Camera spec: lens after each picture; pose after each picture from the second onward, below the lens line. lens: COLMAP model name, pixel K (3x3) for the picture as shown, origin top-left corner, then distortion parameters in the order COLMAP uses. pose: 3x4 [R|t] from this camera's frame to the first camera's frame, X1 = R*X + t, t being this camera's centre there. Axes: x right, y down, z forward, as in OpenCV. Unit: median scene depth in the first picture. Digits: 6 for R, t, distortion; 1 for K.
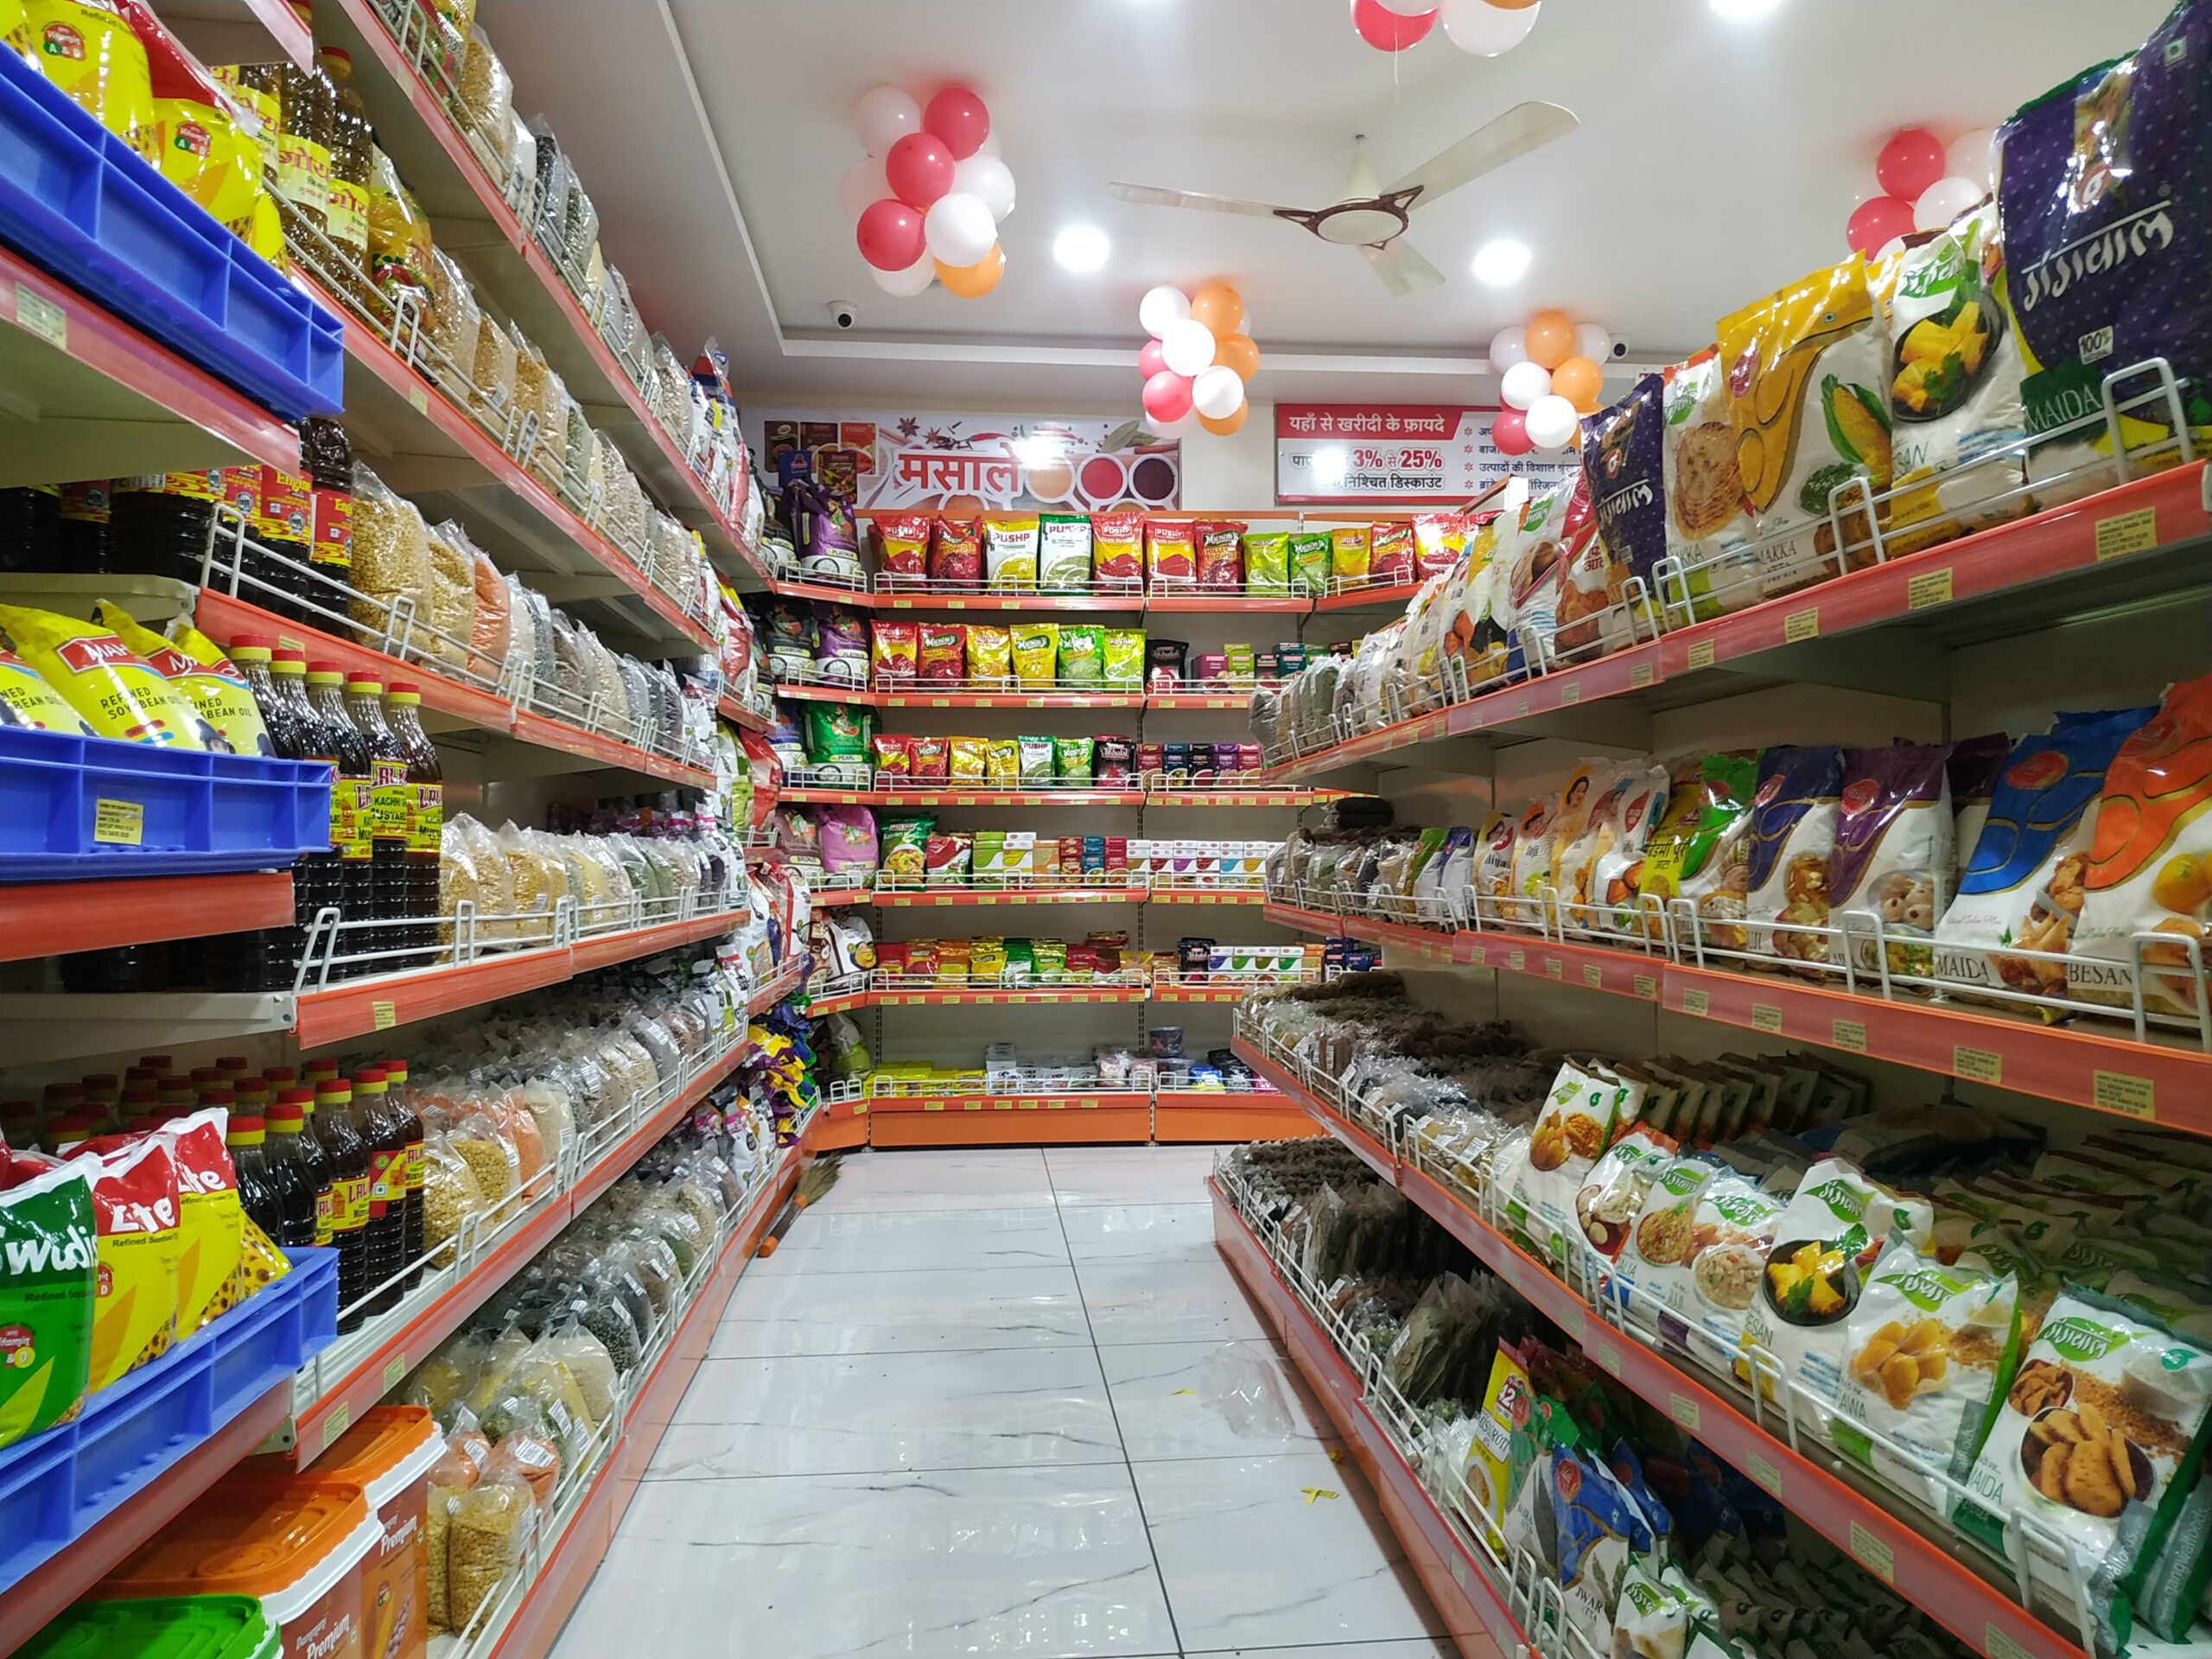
lens RADIAL K [[1561.3, 0, 1067.4], [0, 1561.3, 825.4], [0, 0, 1]] dist [0.074433, -0.201681]
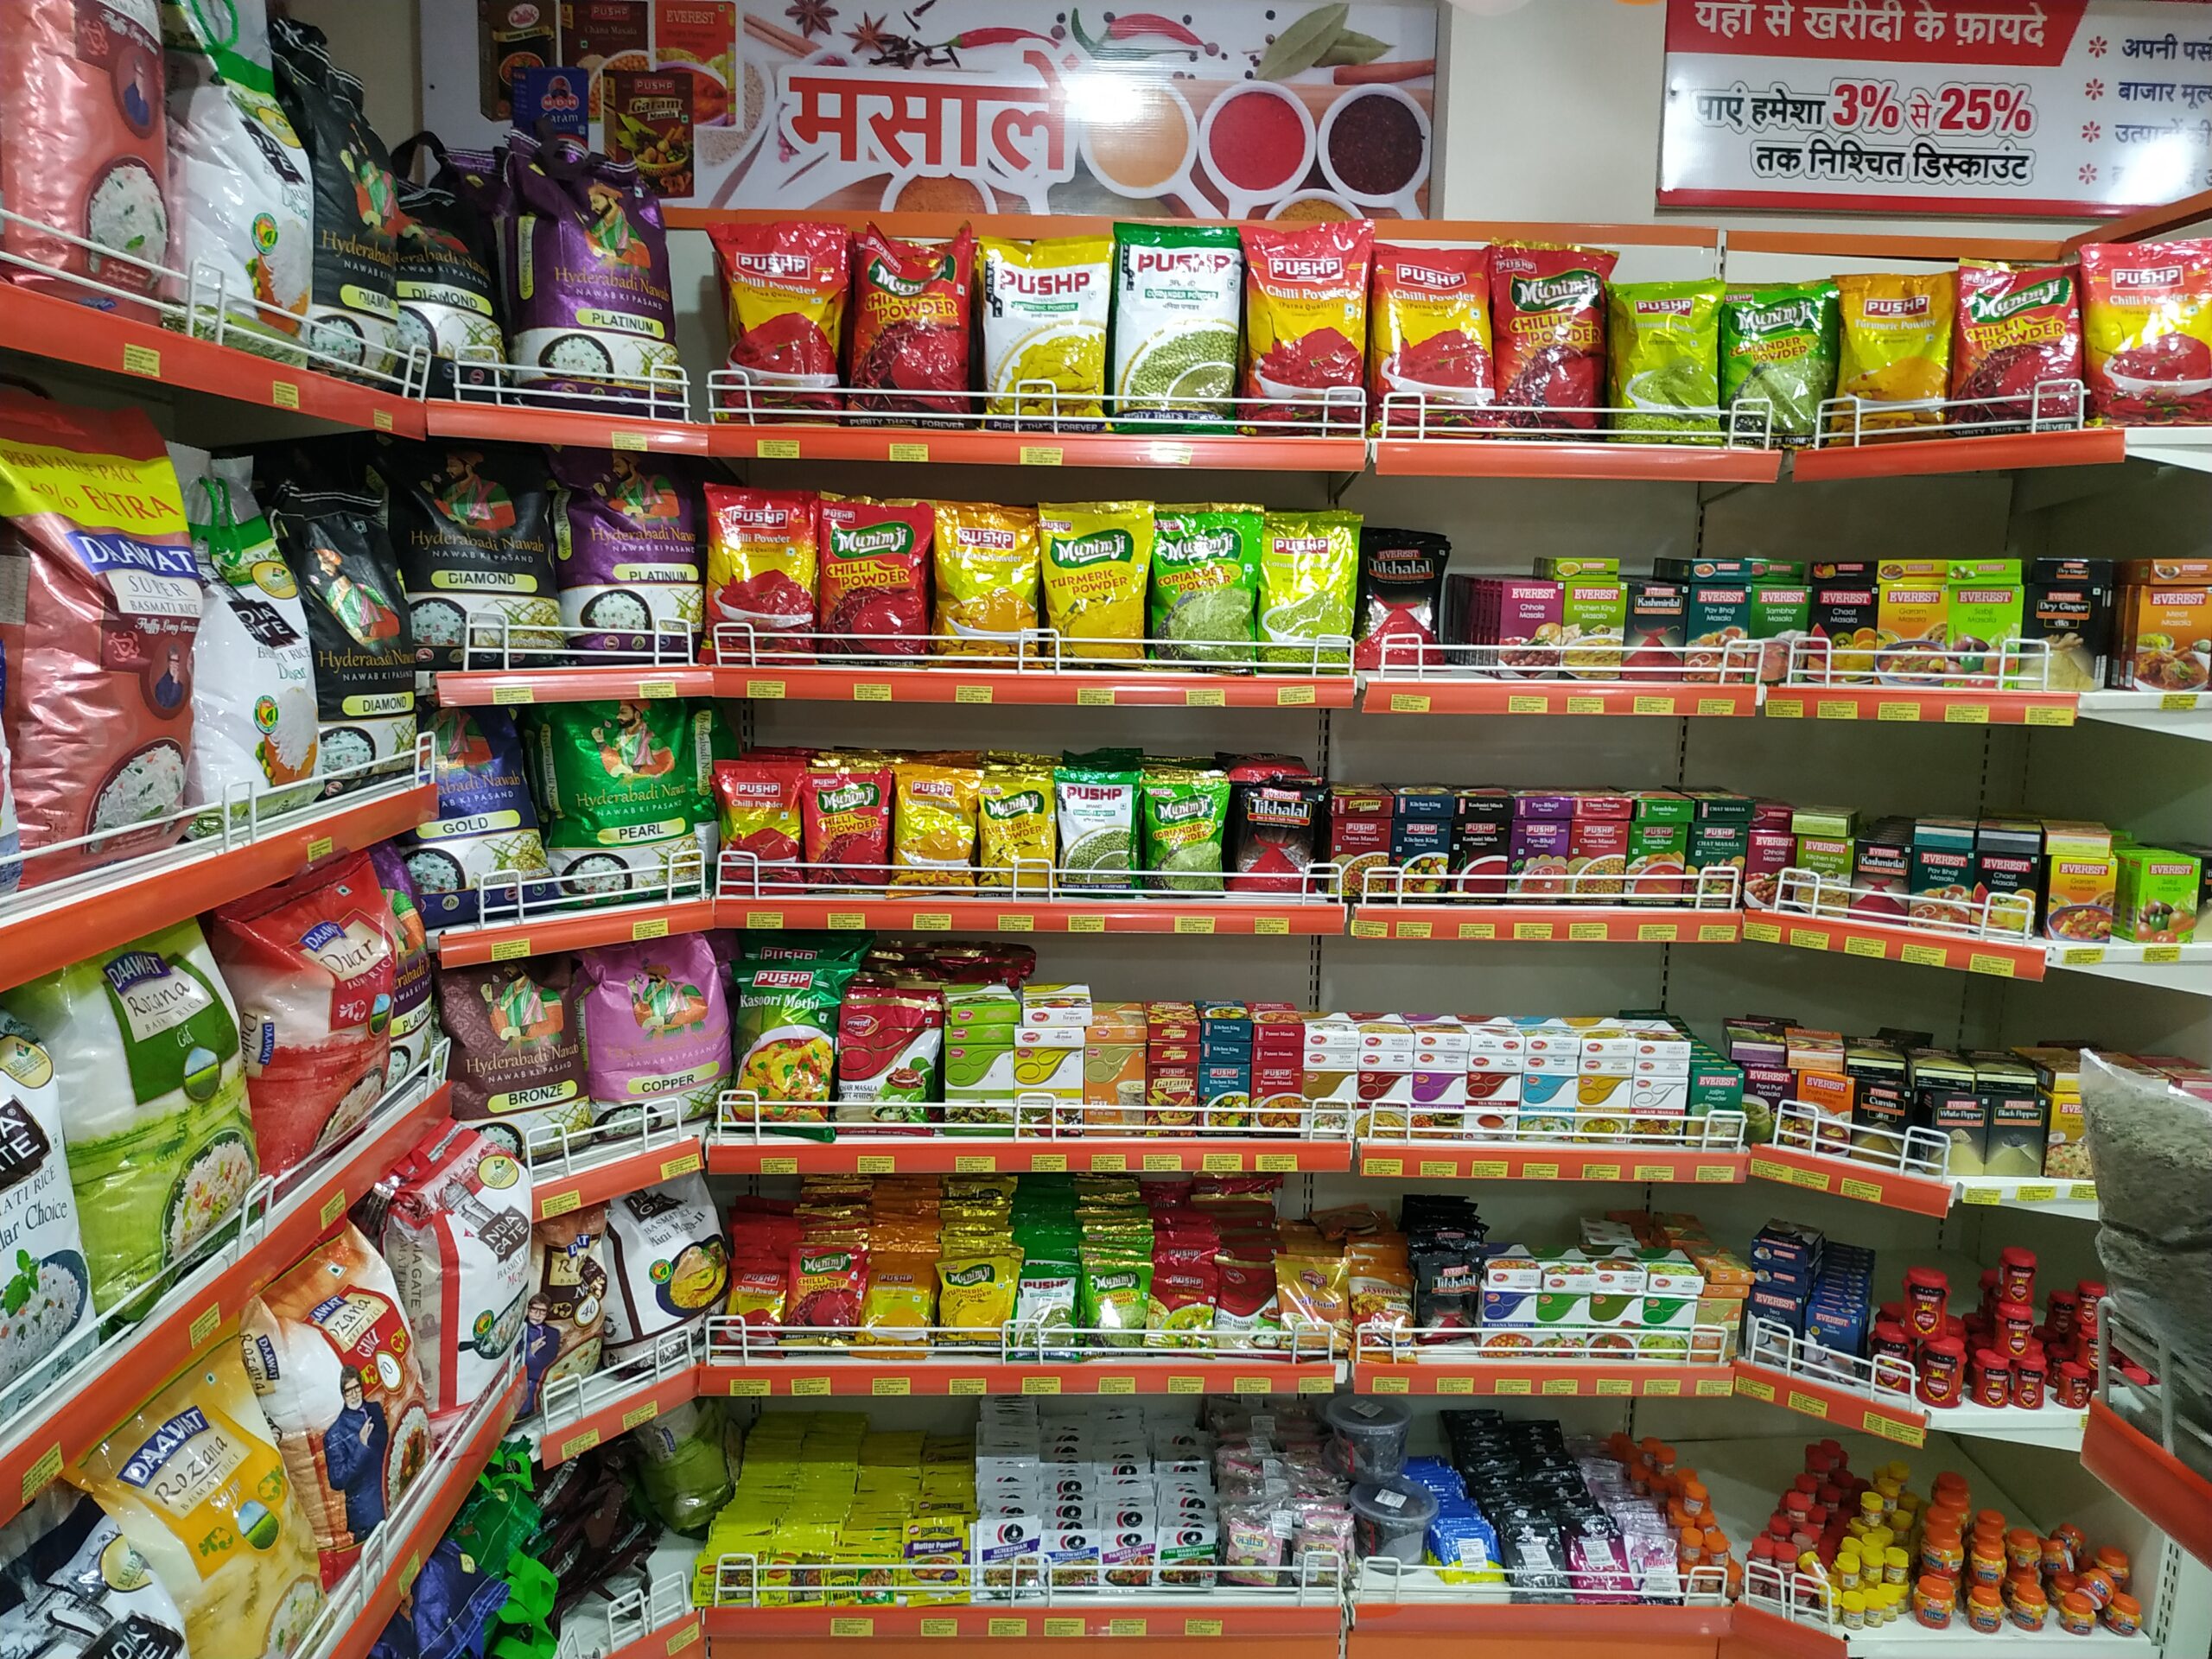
lens RADIAL K [[1561.3, 0, 1067.4], [0, 1561.3, 825.4], [0, 0, 1]] dist [0.074433, -0.201681]
pose [[0.999449, 0.020762, -0.025902, -0.016544], [-0.016248, 0.986376, 0.163702, -0.112309], [0.028948, -0.163191, 0.986170, 0.576469]]
